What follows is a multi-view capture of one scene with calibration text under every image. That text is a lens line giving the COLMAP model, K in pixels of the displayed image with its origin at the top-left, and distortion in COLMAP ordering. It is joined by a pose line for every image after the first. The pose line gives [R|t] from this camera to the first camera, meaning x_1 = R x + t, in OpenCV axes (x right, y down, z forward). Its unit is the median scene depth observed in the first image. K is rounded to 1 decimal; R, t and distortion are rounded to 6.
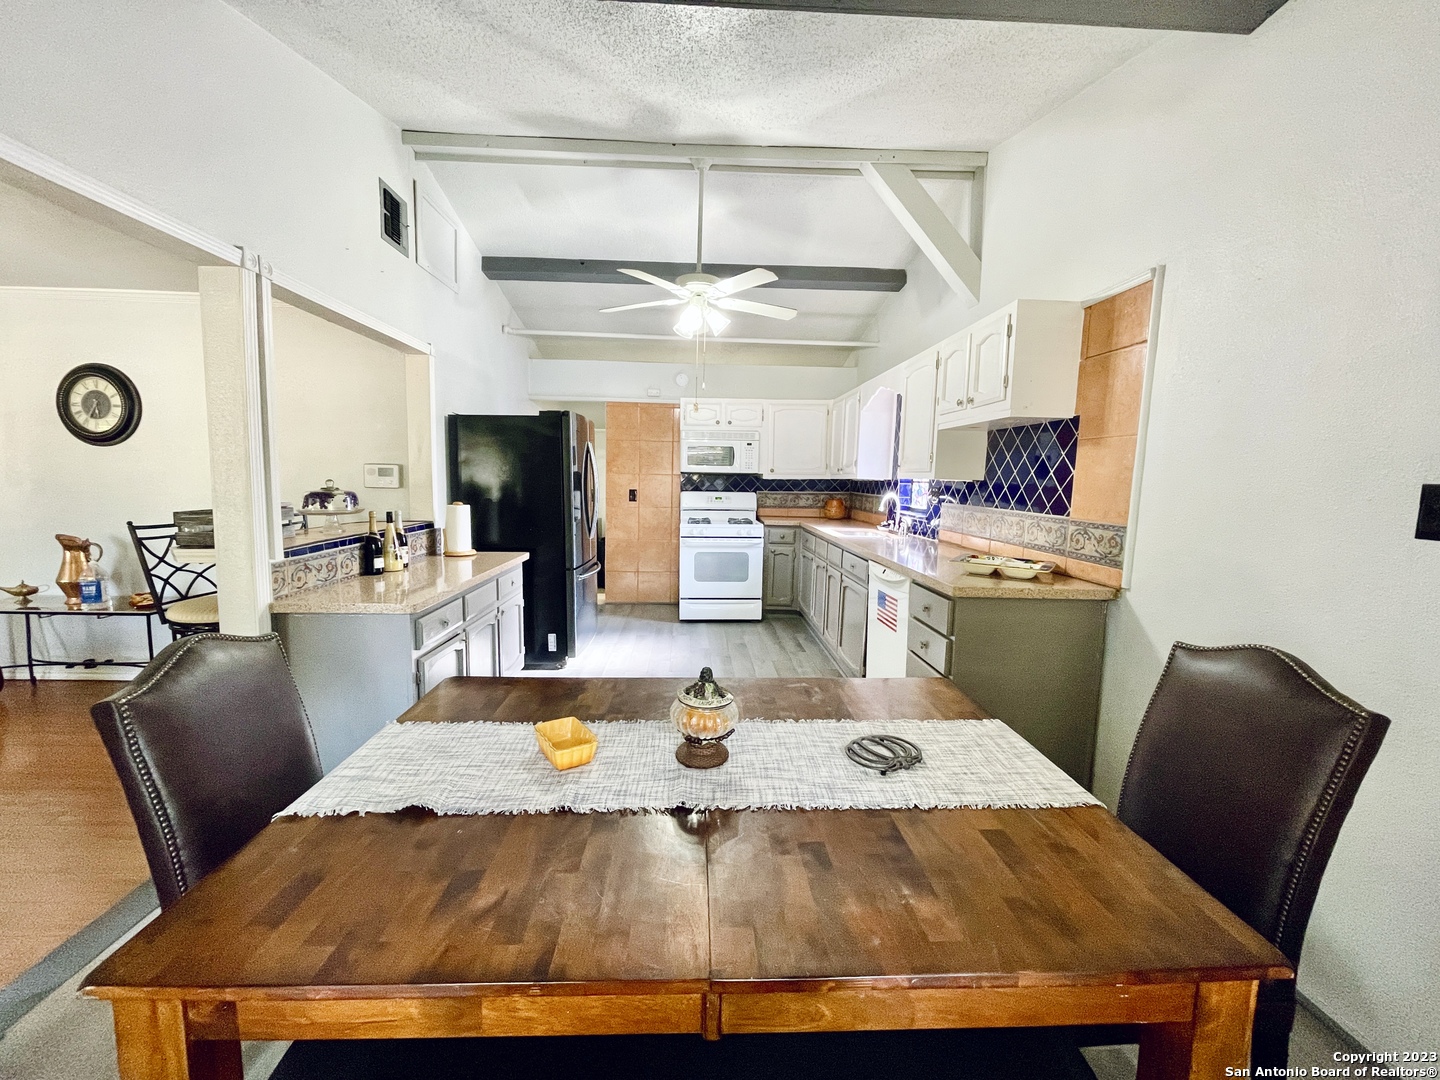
lens RADIAL K [[579.3, 0, 718.0], [0, 579.3, 538.3], [0, 0, 1]] dist [-0.002380, -0.000588]
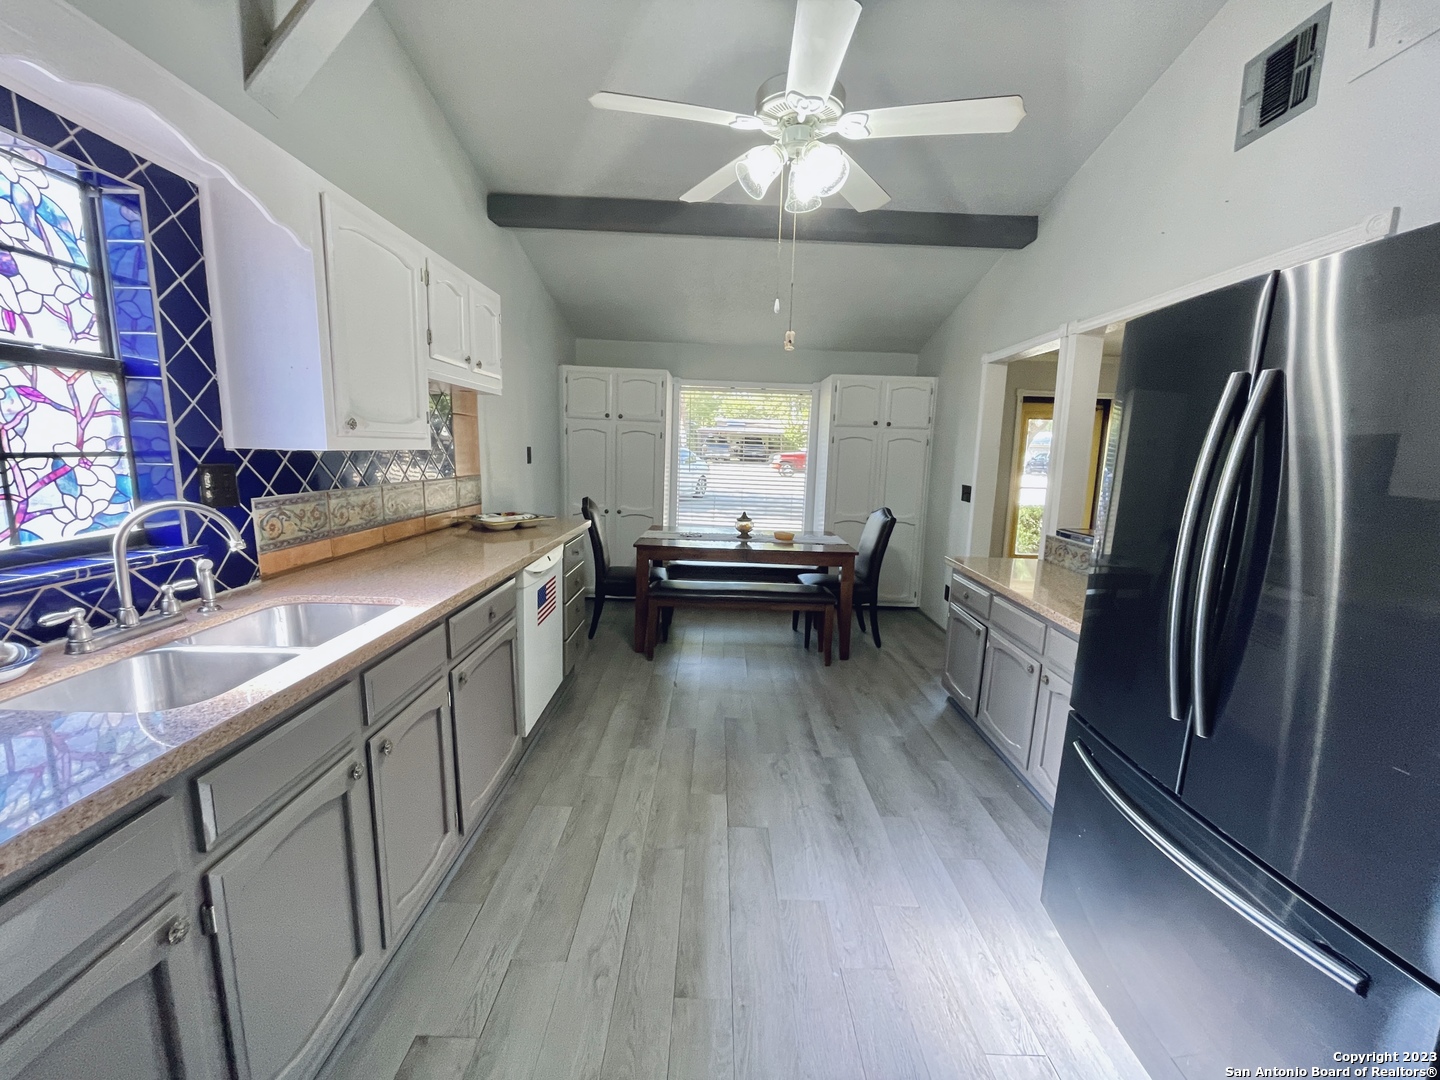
lens RADIAL K [[579.3, 0, 722.0], [0, 579.3, 540.6], [0, 0, 1]] dist [-0.002380, -0.000588]
pose [[-0.998337, -0.051441, 0.026031, 0.002454], [-0.042783, 0.963689, 0.263579, -0.247562], [-0.038645, 0.262026, -0.964287, 2.080092]]
